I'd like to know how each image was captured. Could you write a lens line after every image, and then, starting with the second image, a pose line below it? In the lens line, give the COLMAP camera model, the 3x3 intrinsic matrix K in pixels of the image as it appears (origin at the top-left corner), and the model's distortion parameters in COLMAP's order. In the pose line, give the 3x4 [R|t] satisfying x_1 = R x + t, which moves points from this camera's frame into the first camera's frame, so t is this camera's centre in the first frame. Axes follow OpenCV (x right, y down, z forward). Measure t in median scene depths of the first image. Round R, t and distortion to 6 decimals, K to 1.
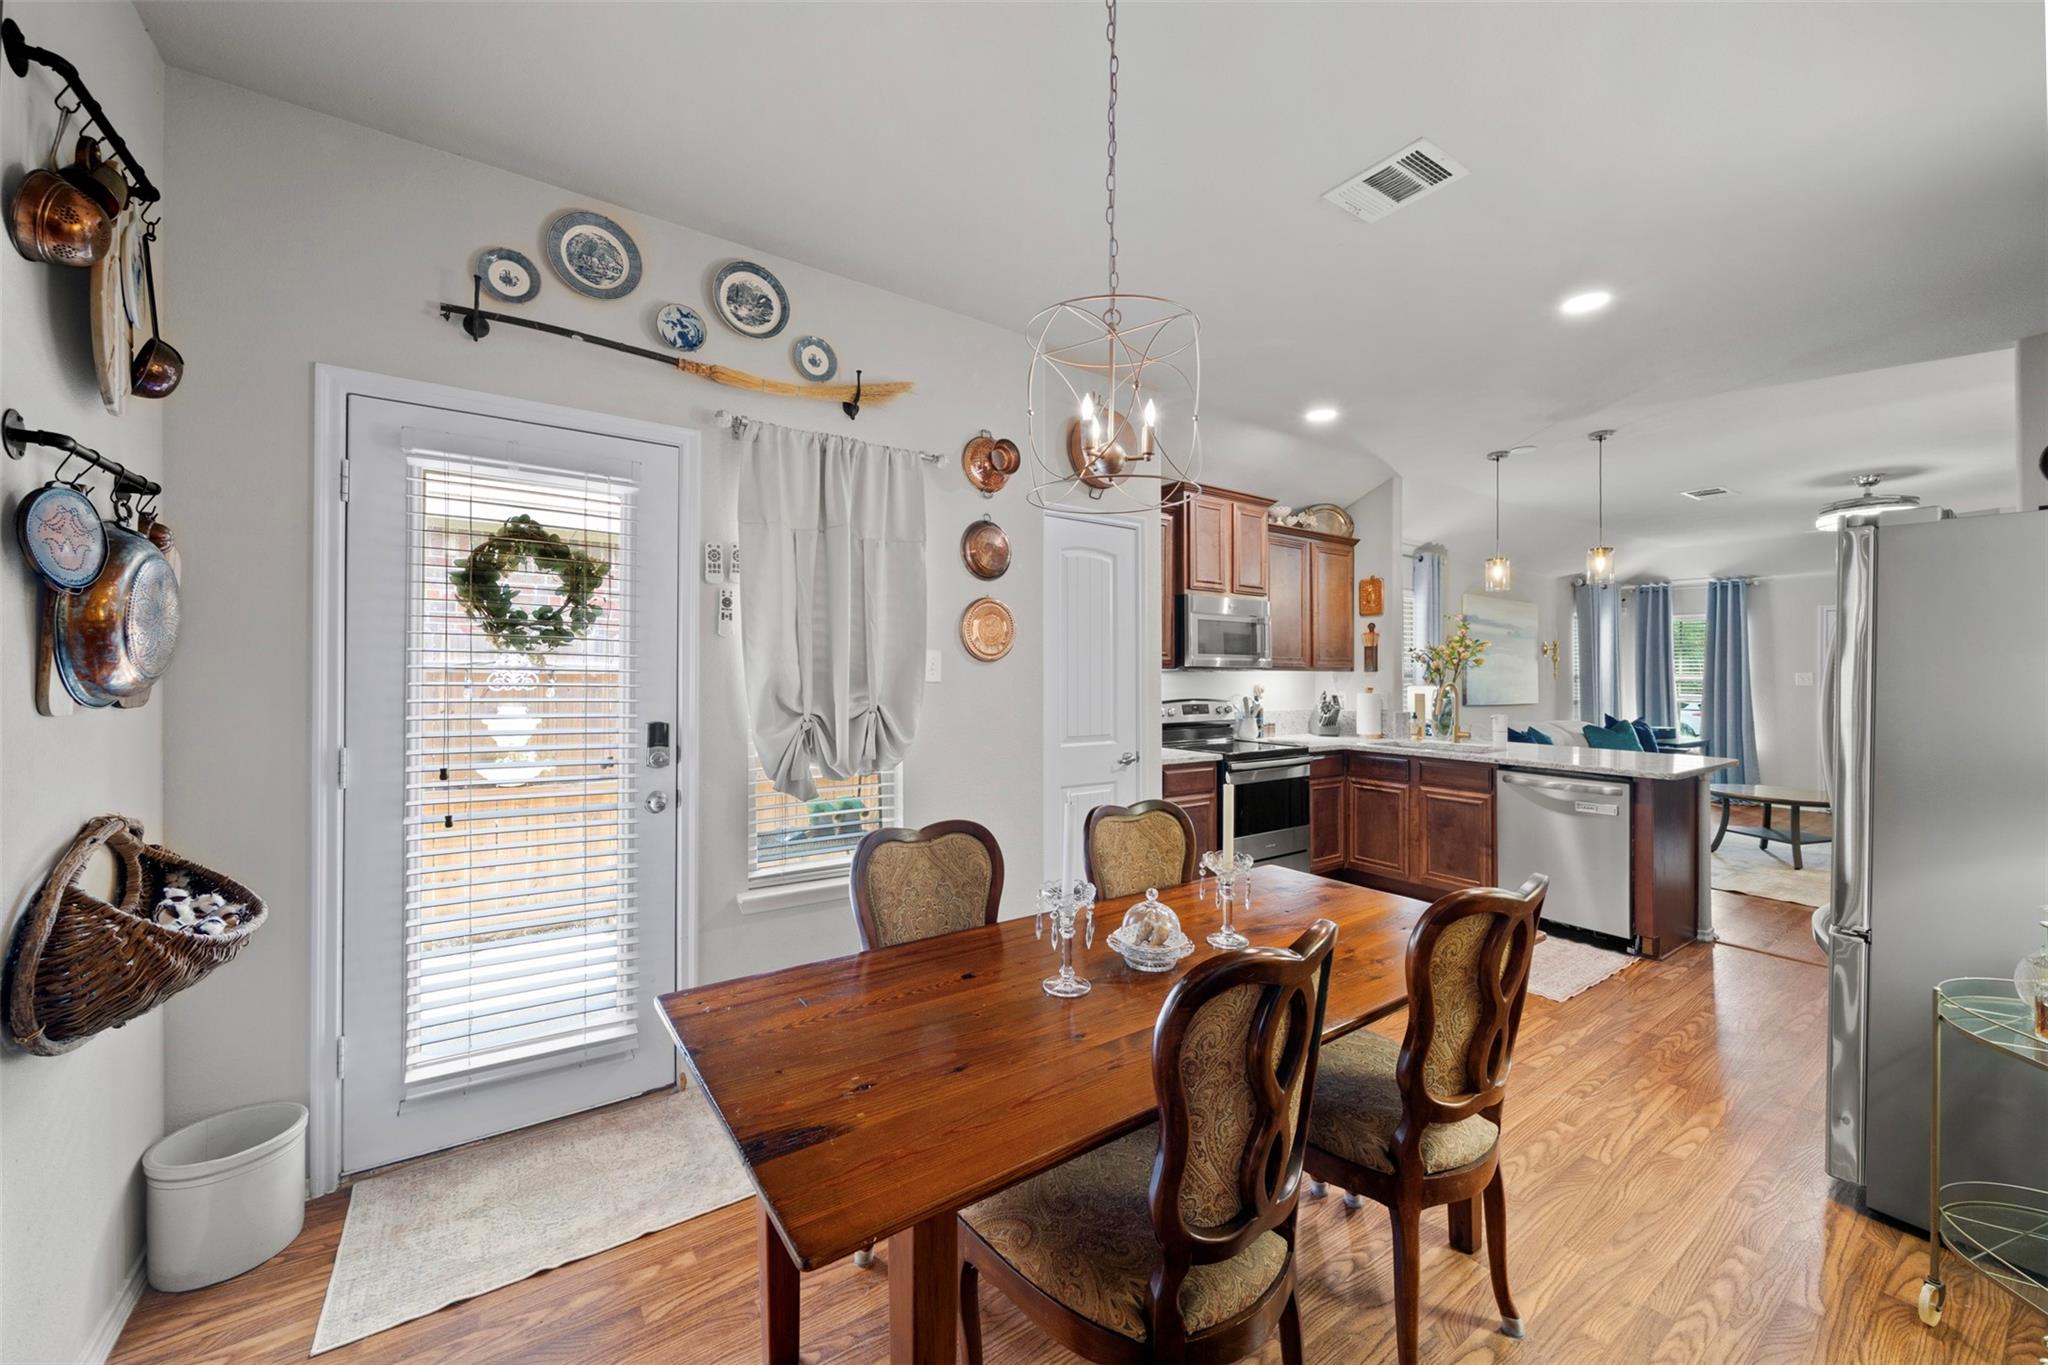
lens RADIAL K [[787.6, 0, 1009.0], [0, 787.6, 659.4], [0, 0, 1]] dist [-0.002772, -0.000996]
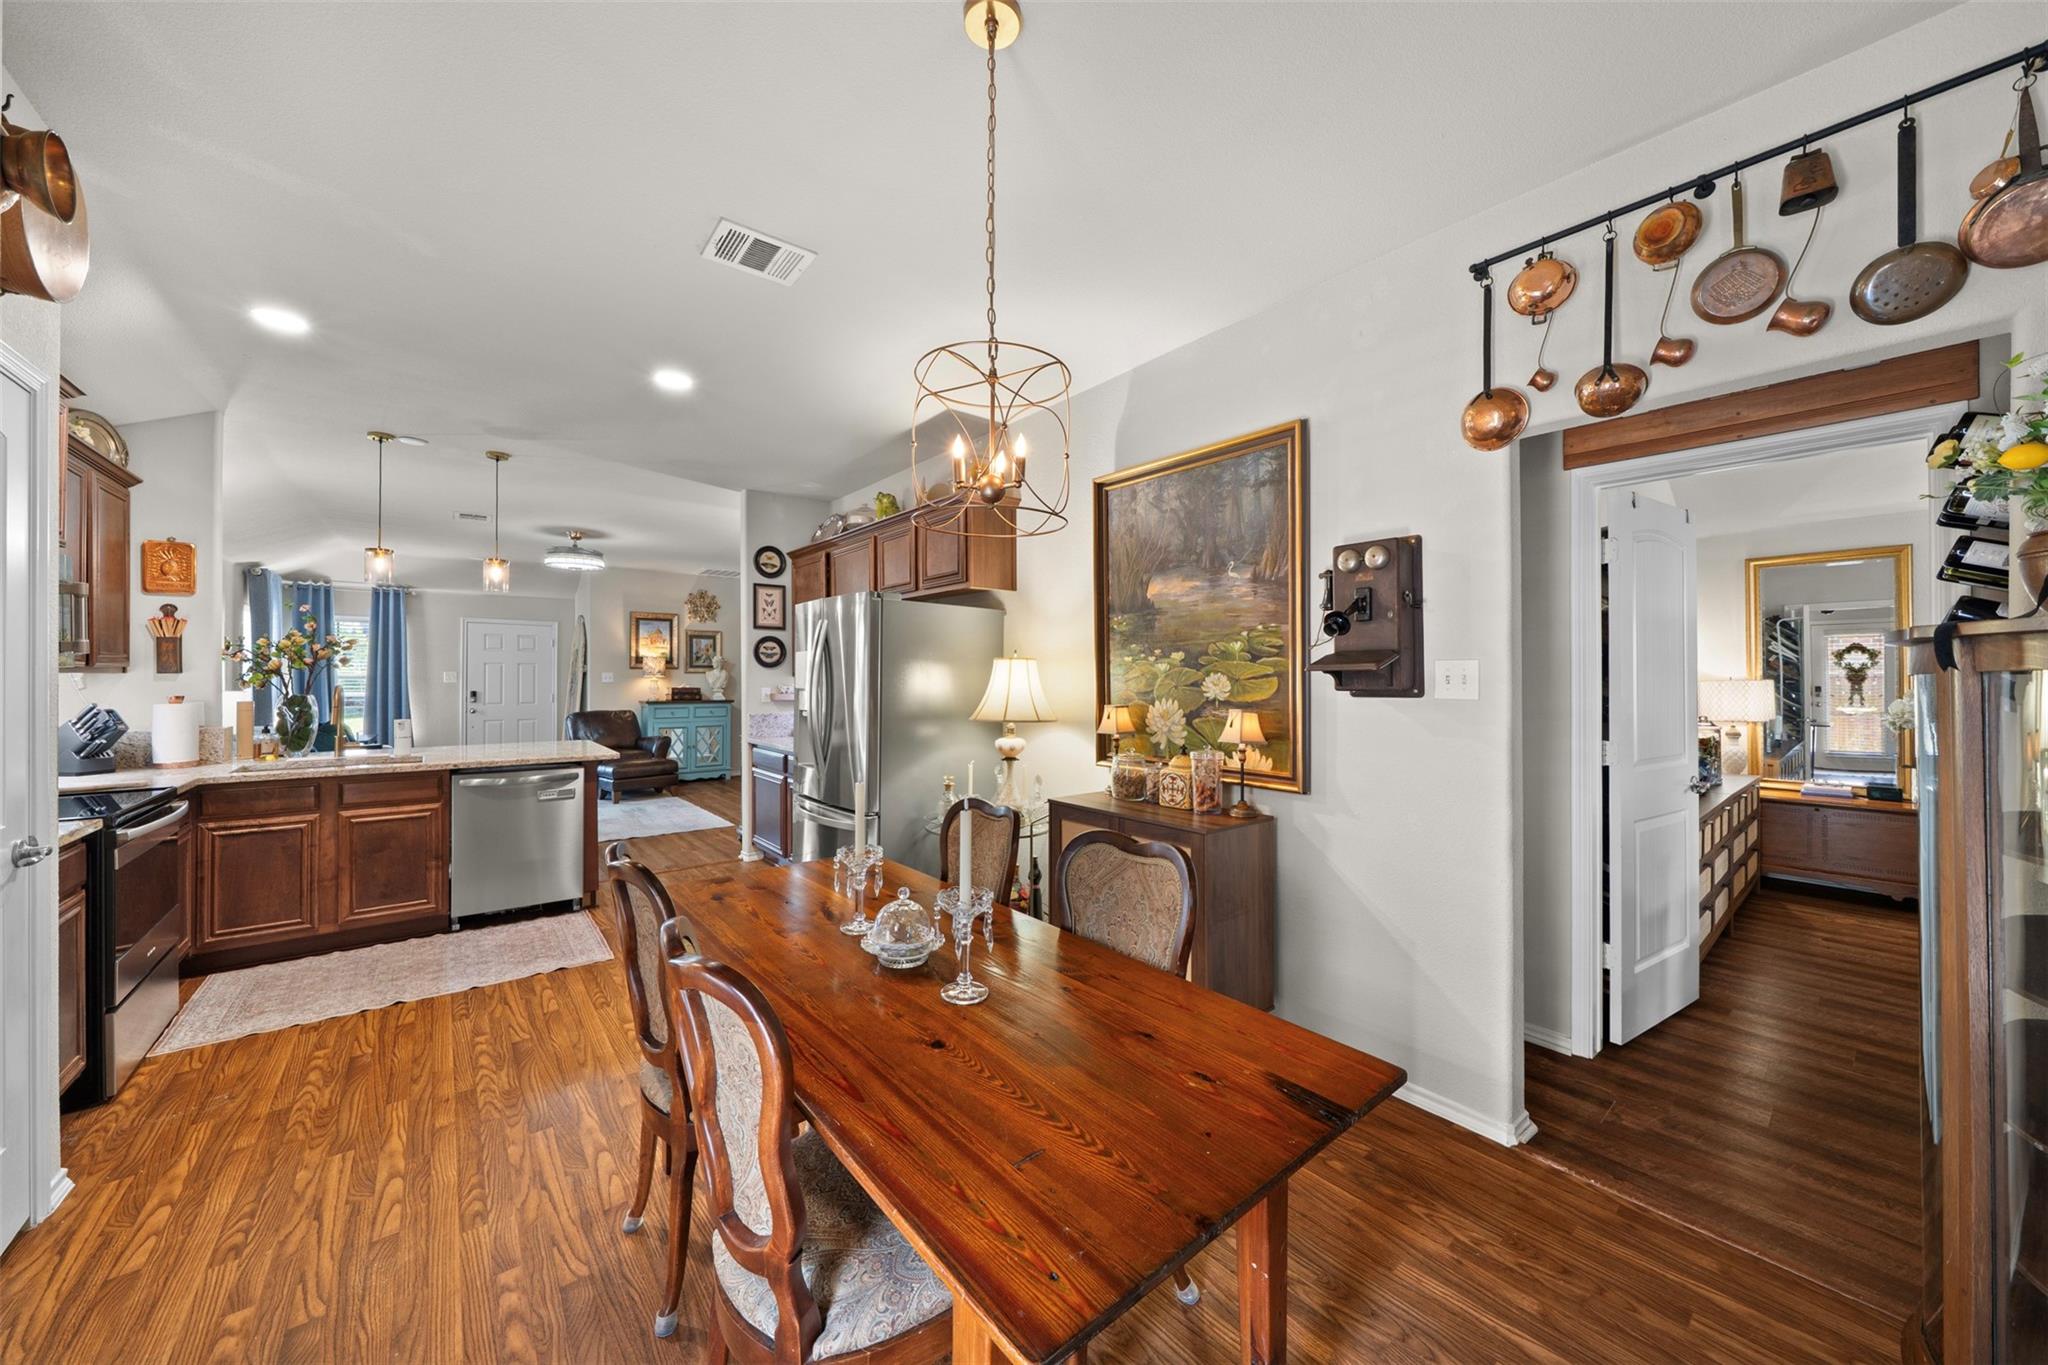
lens RADIAL K [[718.2, 0, 1027.9], [0, 718.2, 666.3], [0, 0, 1]] dist [-0.002697, -0.000451]
pose [[-0.079046, 0.005620, 0.996855, -0.285667], [-0.017495, 0.999822, -0.007024, 0.000208], [-0.996717, -0.017995, -0.078934, 0.335111]]
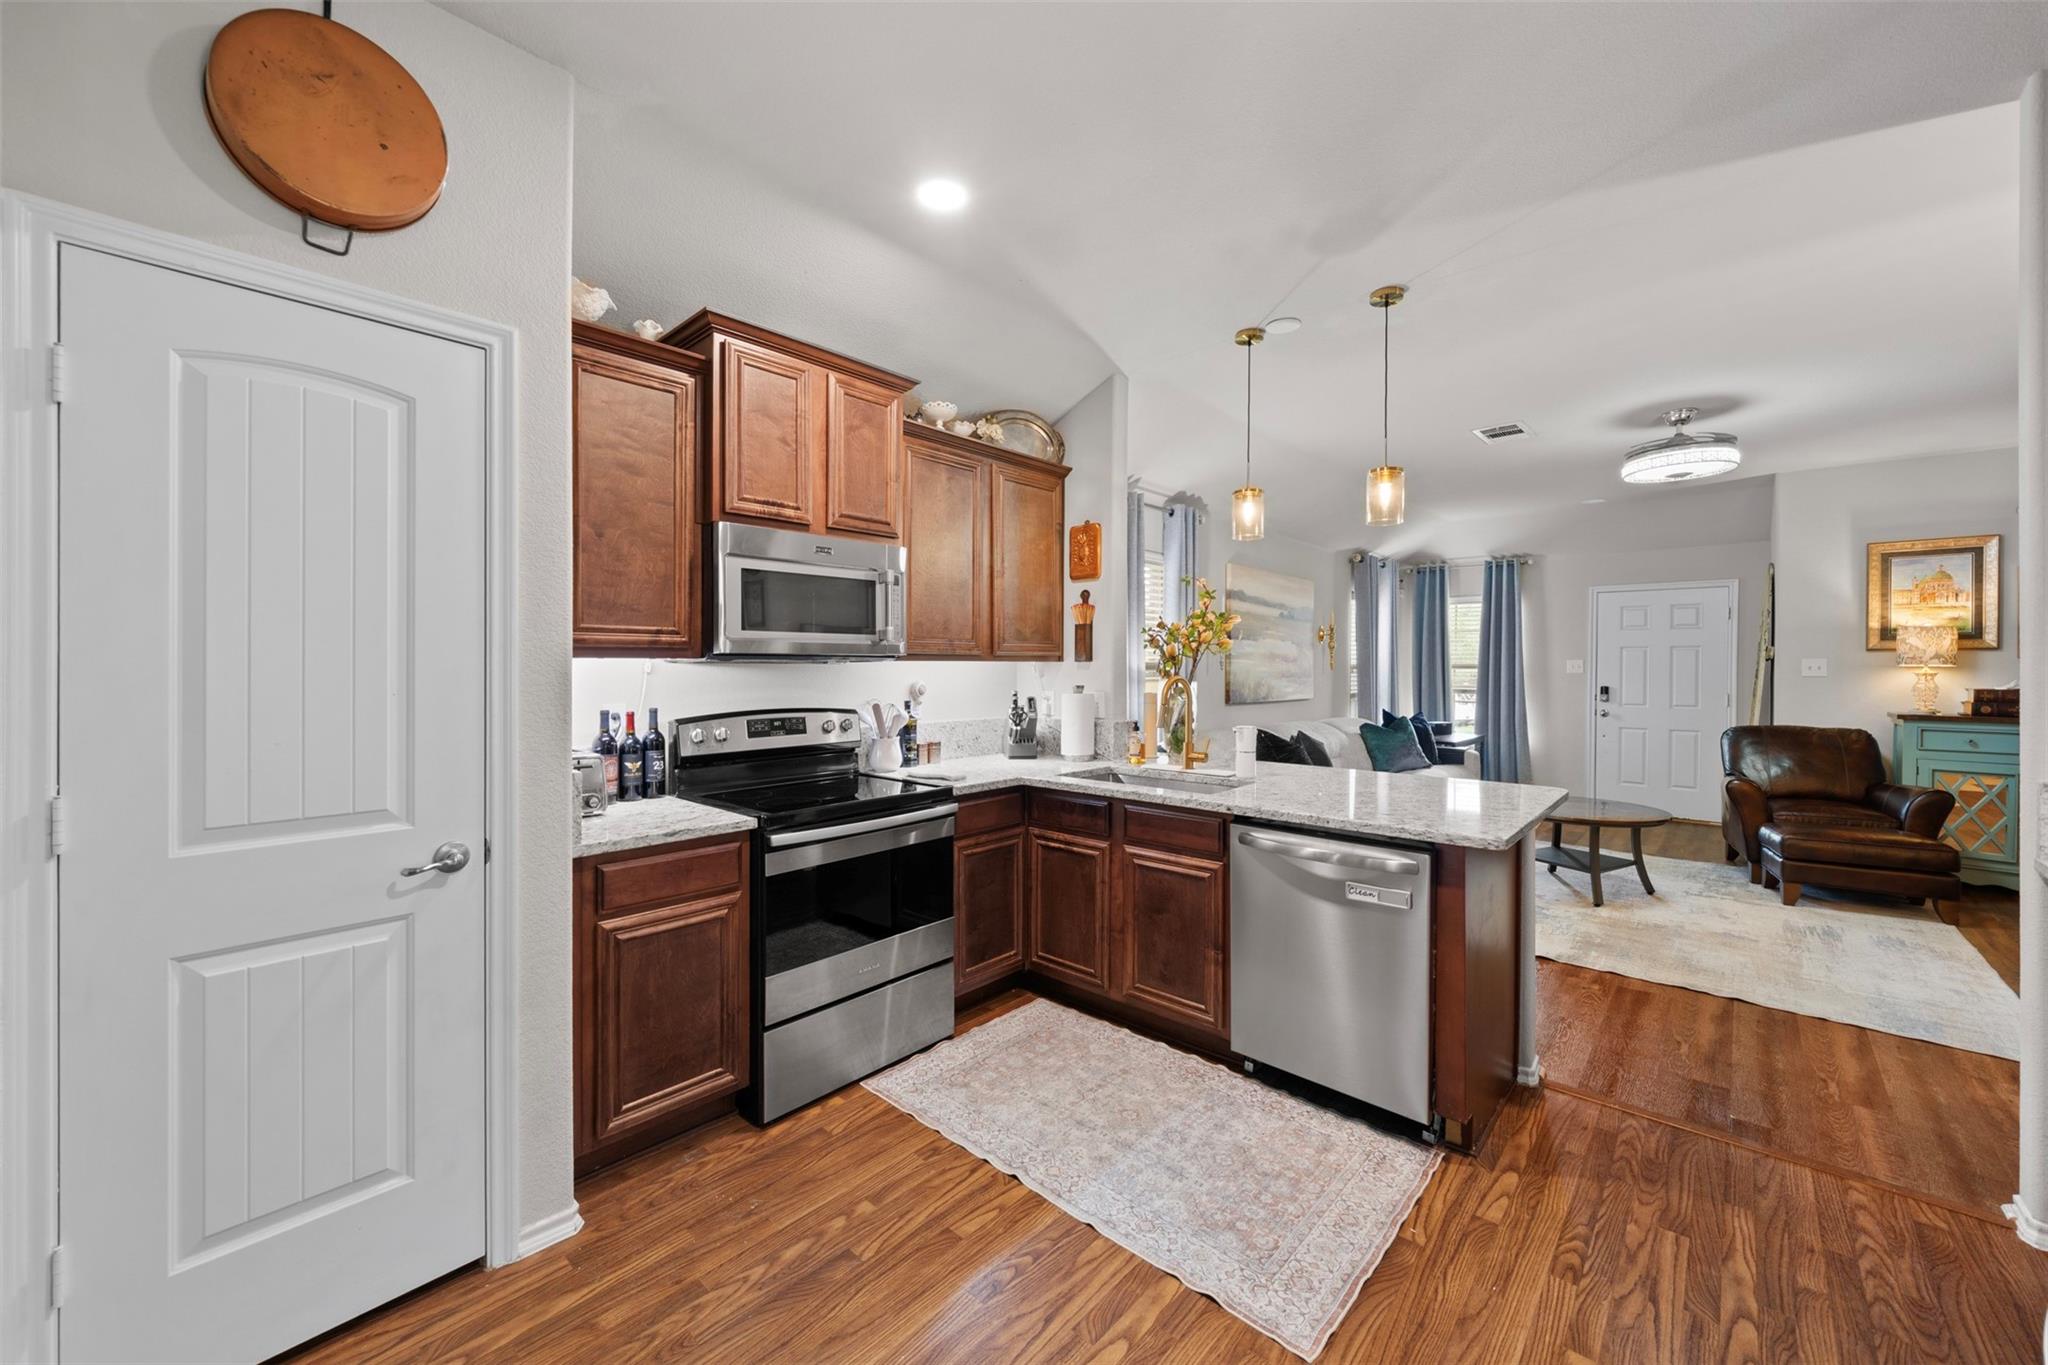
lens RADIAL K [[787.6, 0, 1008.1], [0, 787.6, 673.2], [0, 0, 1]] dist [-0.002772, -0.000996]
pose [[0.978113, -0.009461, 0.207858, 0.301621], [0.003836, 0.999616, 0.027450, 0.008061], [-0.208038, -0.026052, 0.977774, 0.411786]]
